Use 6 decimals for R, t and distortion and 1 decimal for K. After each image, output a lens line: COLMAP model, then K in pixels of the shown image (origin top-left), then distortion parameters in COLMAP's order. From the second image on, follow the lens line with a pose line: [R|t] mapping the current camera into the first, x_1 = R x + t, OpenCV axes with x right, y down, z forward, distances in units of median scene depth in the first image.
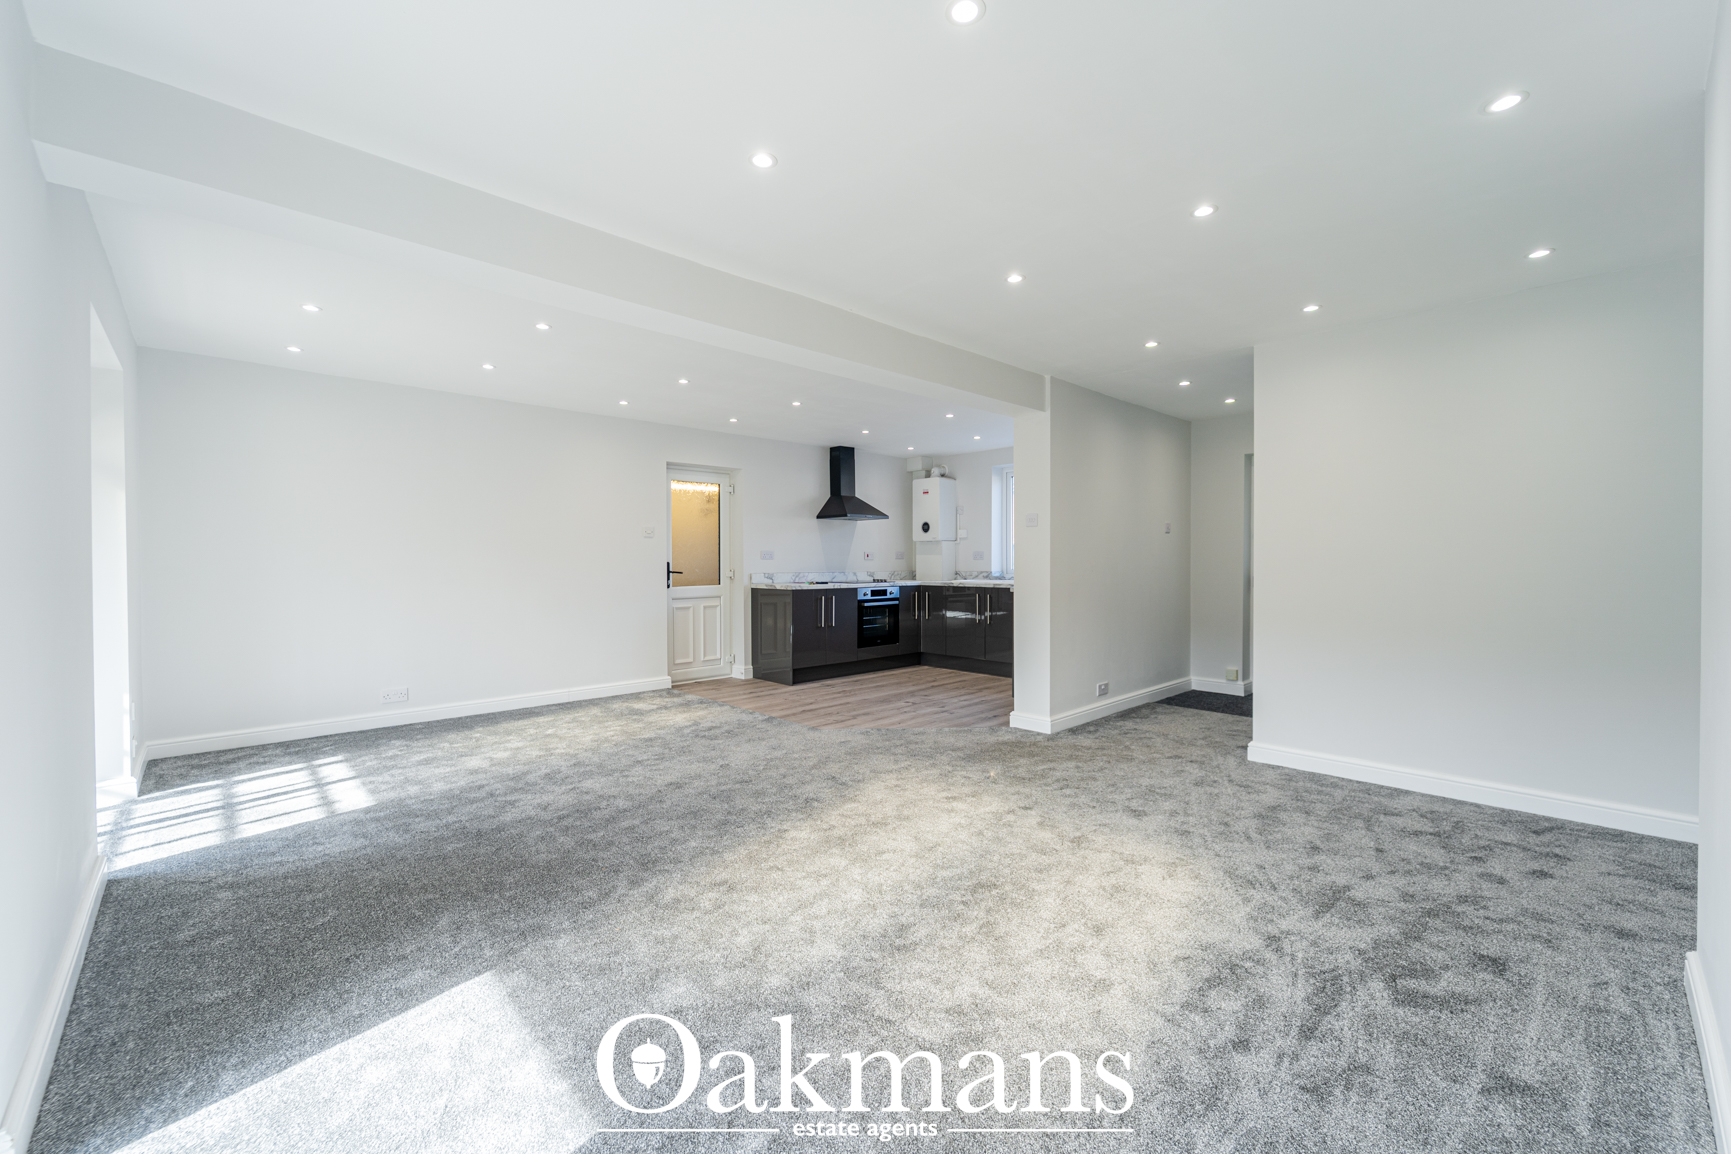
lens RADIAL K [[712.6, 0, 871.7], [0, 712.6, 563.2], [0, 0, 1]] dist [0.002256, -0.000310]
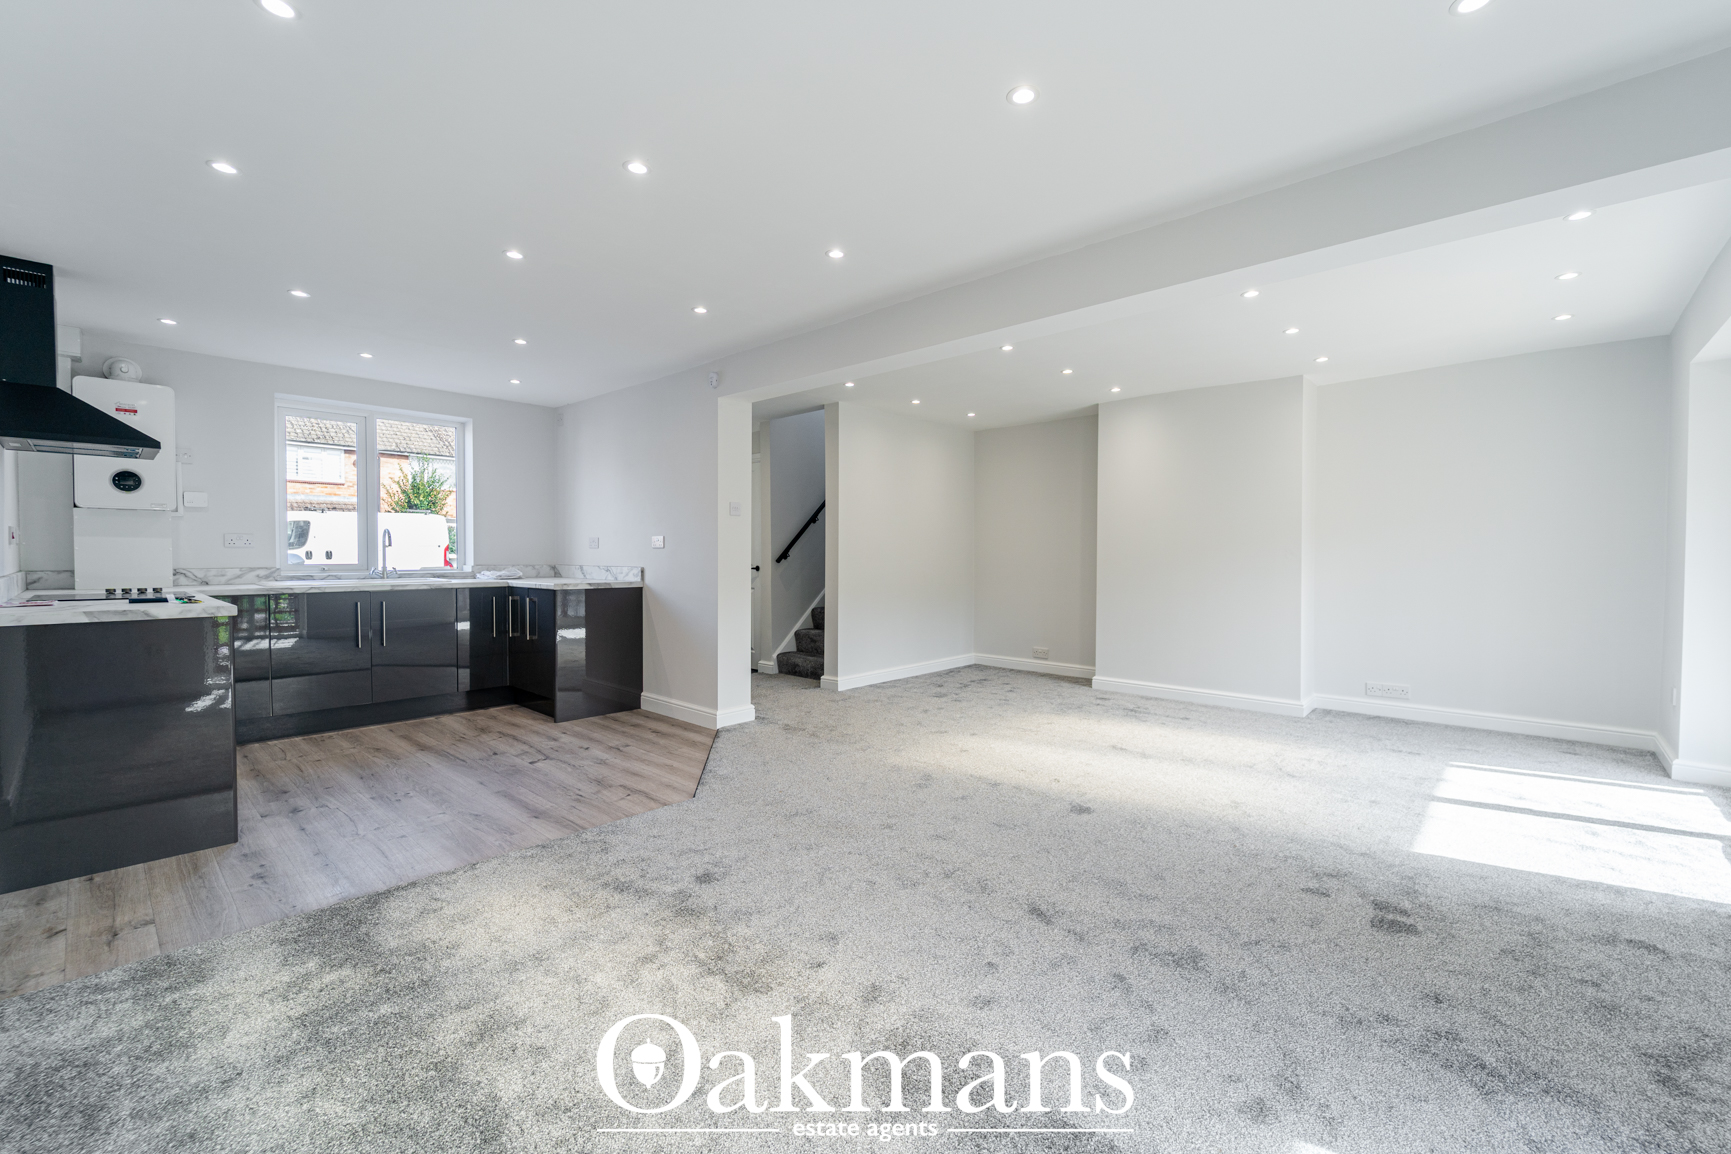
lens RADIAL K [[712.6, 0, 861.1], [0, 712.6, 569.4], [0, 0, 1]] dist [0.002256, -0.000310]
pose [[-0.035133, -0.023833, 0.999098, -0.458341], [0.006705, 0.999687, 0.024083, 0.002538], [-0.999360, 0.007545, -0.034962, 0.547541]]
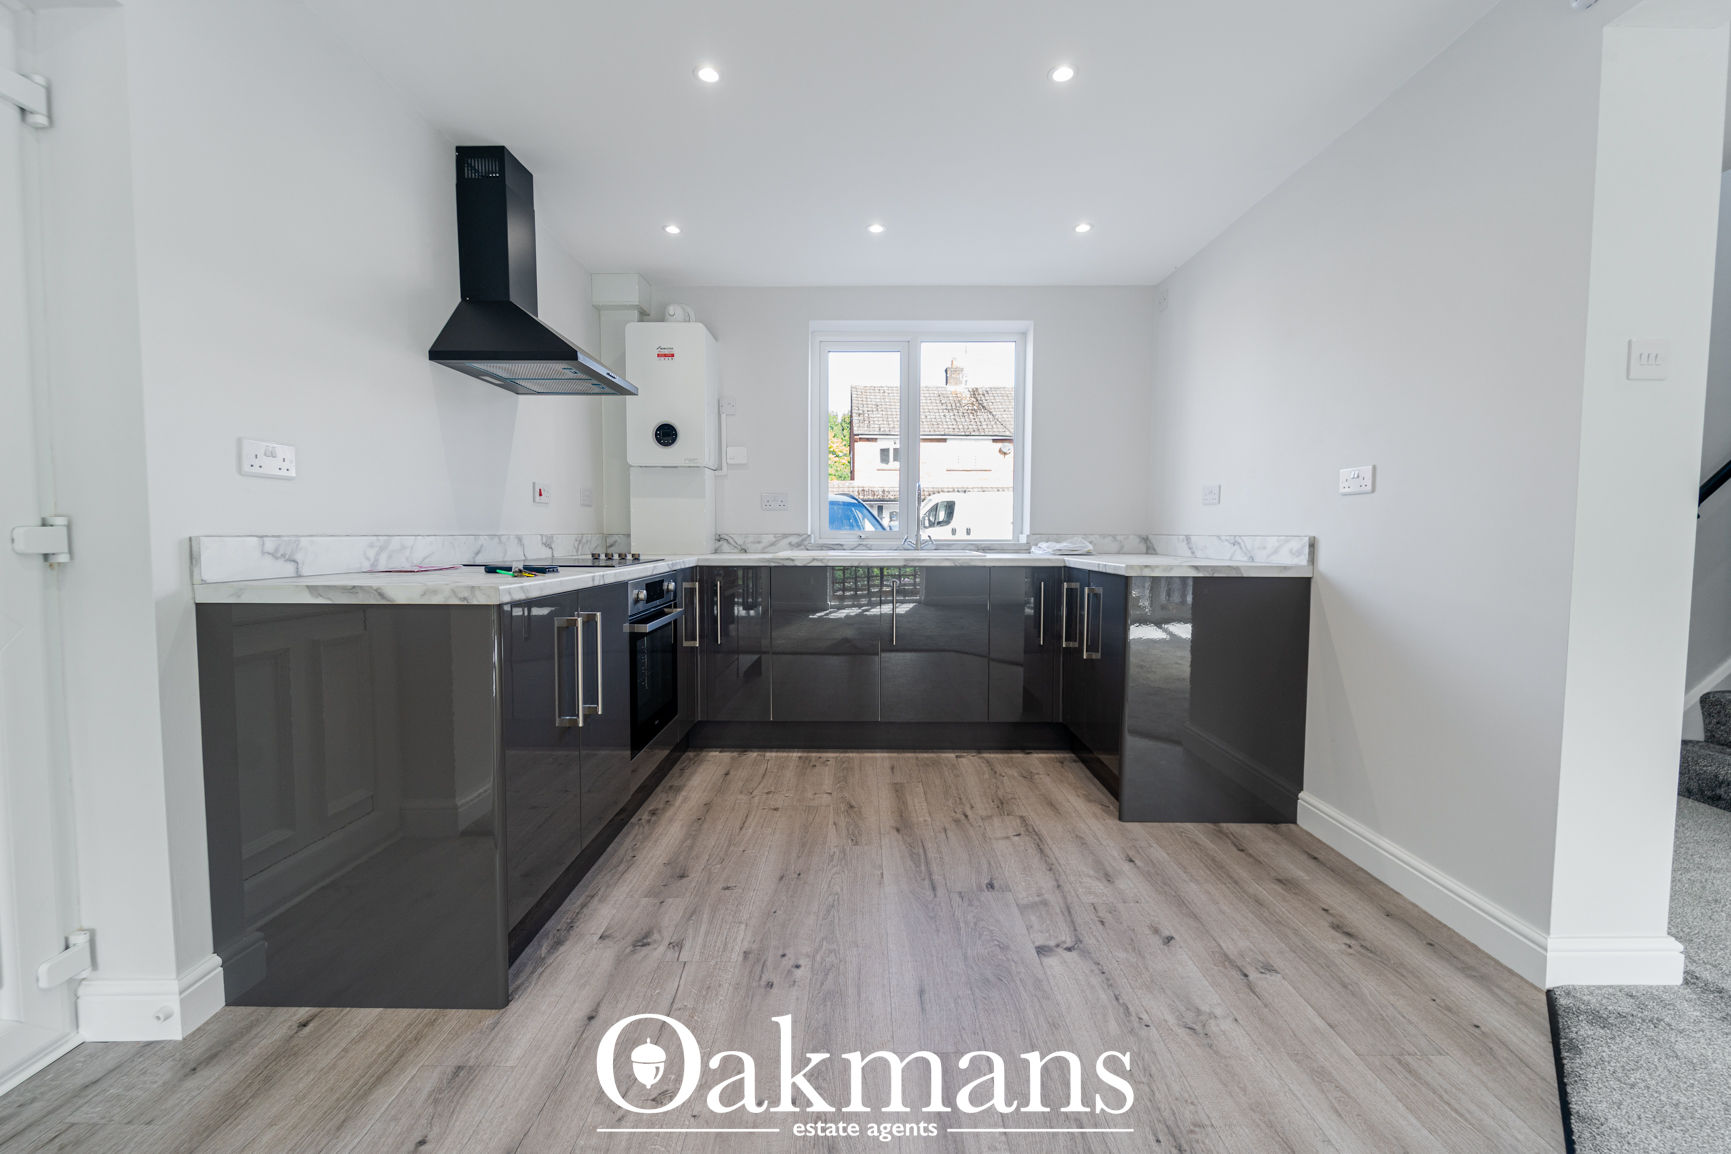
lens RADIAL K [[712.6, 0, 846.9], [0, 712.6, 570.1], [0, 0, 1]] dist [0.002256, -0.000310]
pose [[0.723450, -0.037362, 0.689365, -0.158323], [0.005755, 0.998826, 0.048094, 0.013761], [-0.690353, -0.030826, 0.722816, 0.640858]]
